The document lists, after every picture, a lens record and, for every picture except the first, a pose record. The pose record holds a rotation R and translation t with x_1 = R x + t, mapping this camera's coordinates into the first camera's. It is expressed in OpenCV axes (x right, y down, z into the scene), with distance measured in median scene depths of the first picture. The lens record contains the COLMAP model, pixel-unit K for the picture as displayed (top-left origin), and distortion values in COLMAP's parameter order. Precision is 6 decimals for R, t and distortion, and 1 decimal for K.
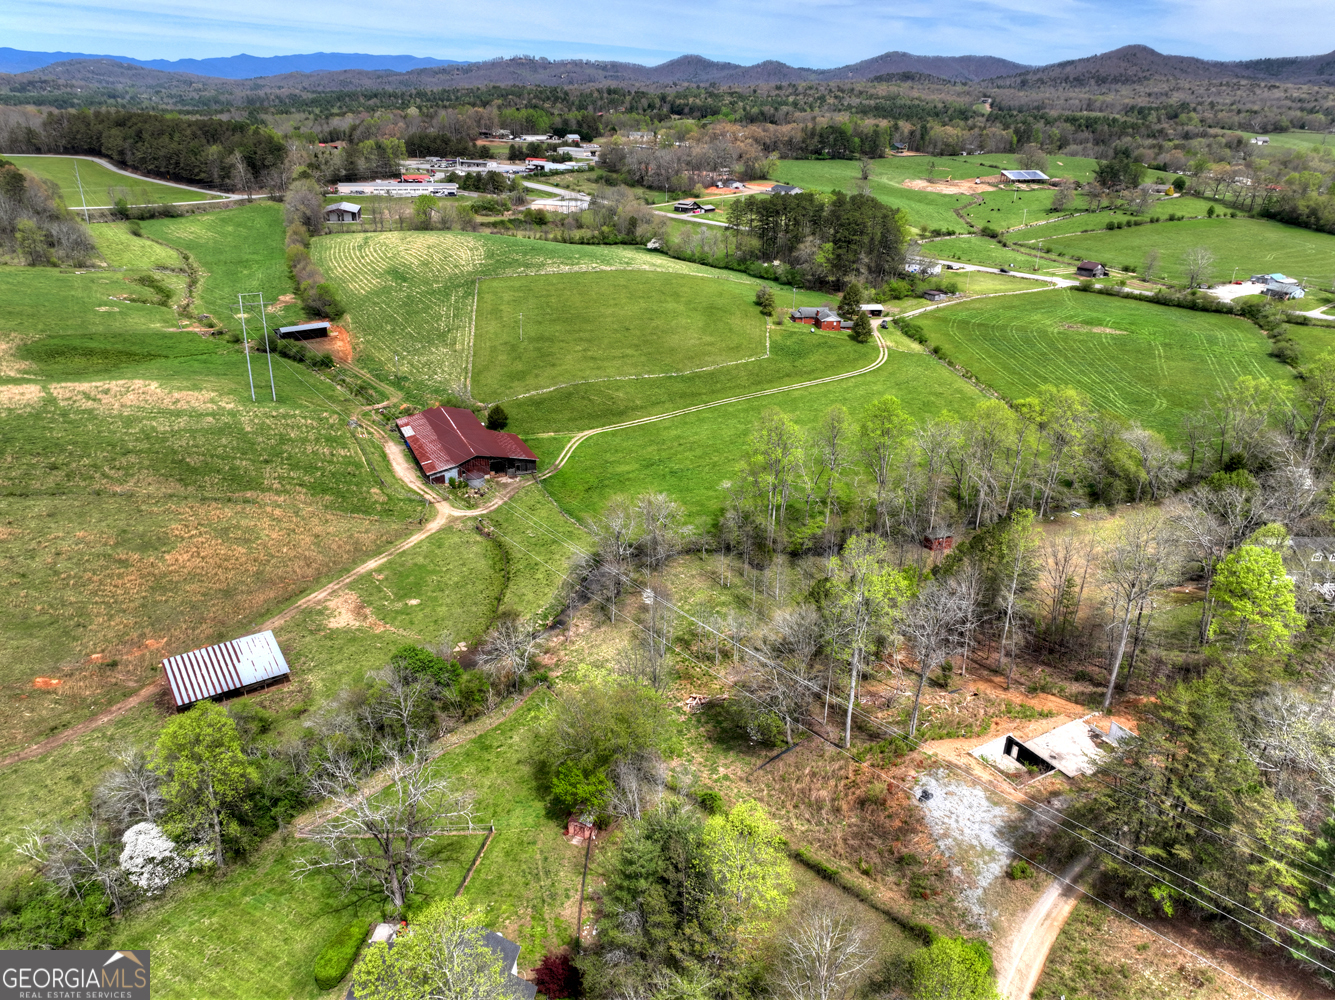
lens RADIAL K [[938.6, 0, 667.5], [0, 938.6, 500.0], [0, 0, 1]] dist [-0.002726, 0.023240]
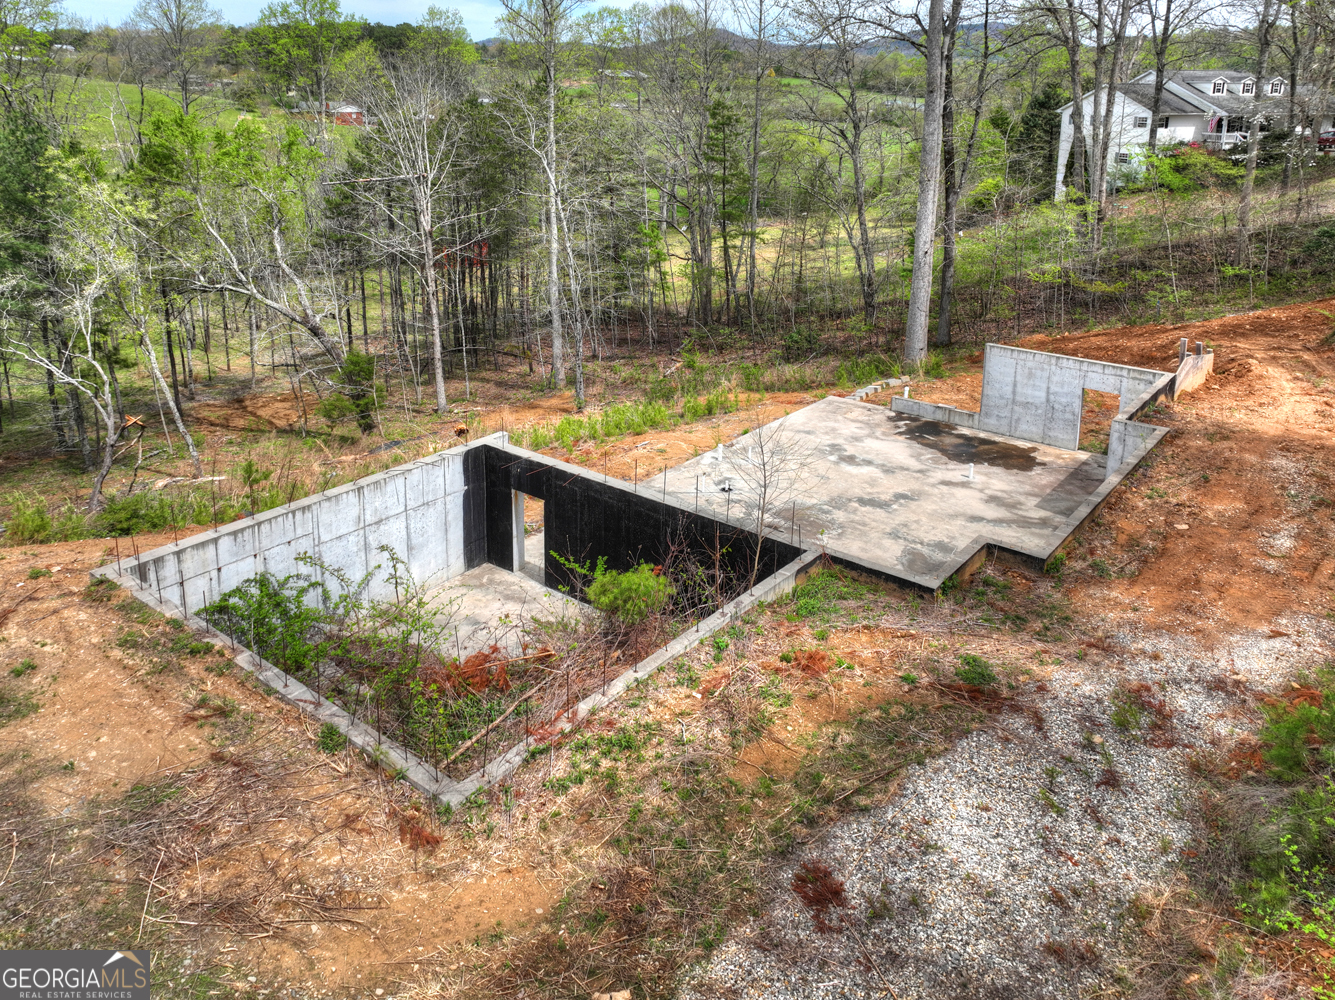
lens RADIAL K [[959.4, 0, 631.7], [0, 959.4, 504.5], [0, 0, 1]] dist [0.005643, -0.000680]
pose [[0.943359, -0.155292, 0.293187, 0.235913], [0.148057, 0.987868, 0.046855, 0.179134], [-0.296906, -0.000793, 0.954906, 0.586778]]
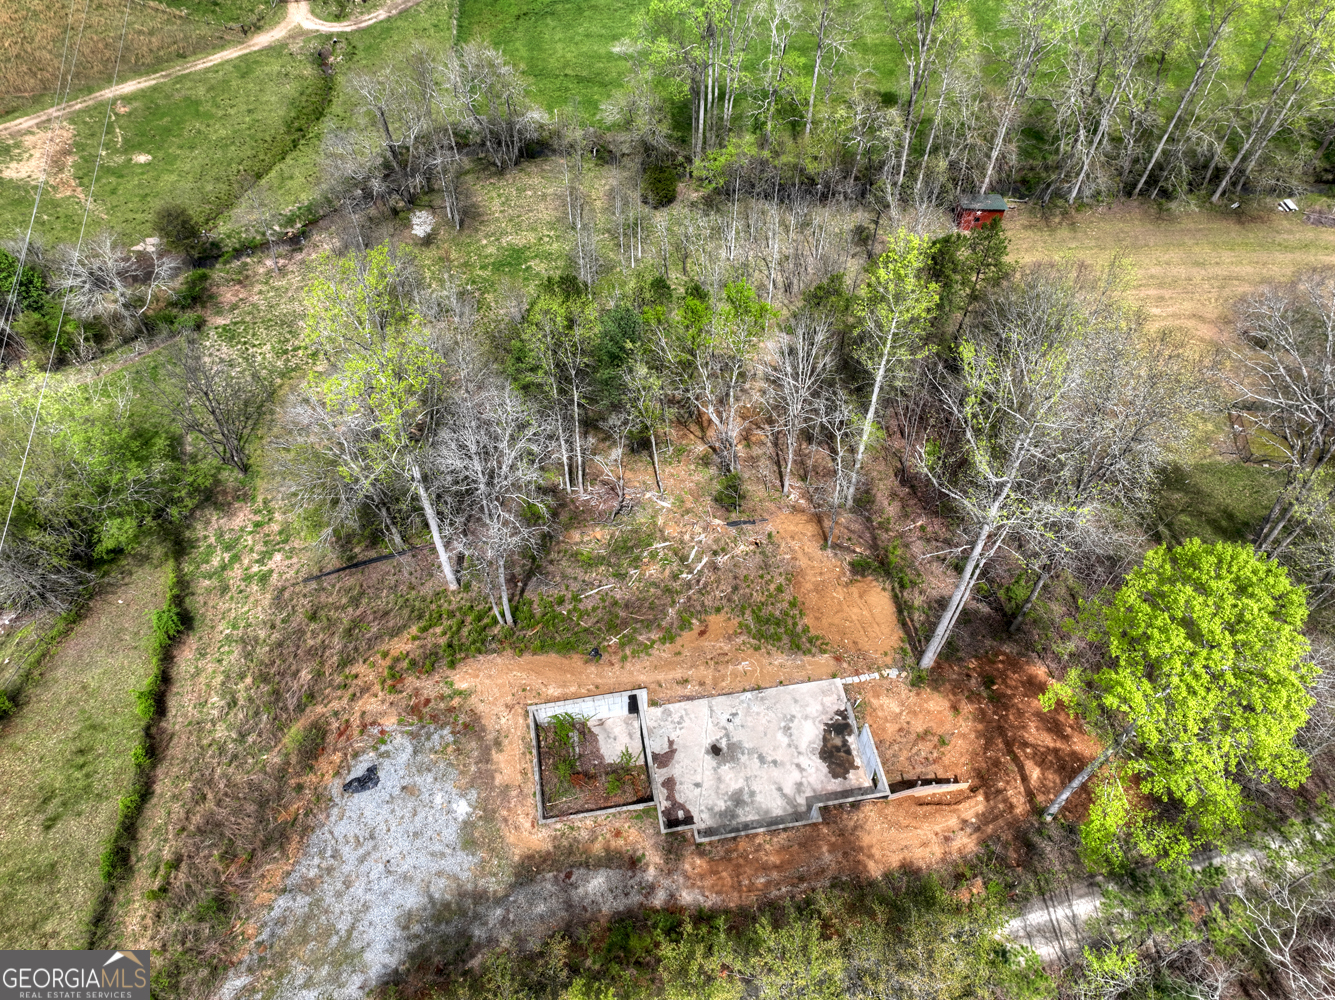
lens RADIAL K [[938.6, 0, 667.5], [0, 938.6, 500.0], [0, 0, 1]] dist [-0.002726, 0.023240]
pose [[0.937251, 0.270643, -0.219801, 0.322230], [-0.137031, 0.865638, 0.481554, -0.063134], [0.320597, -0.421217, 0.848407, 0.426696]]
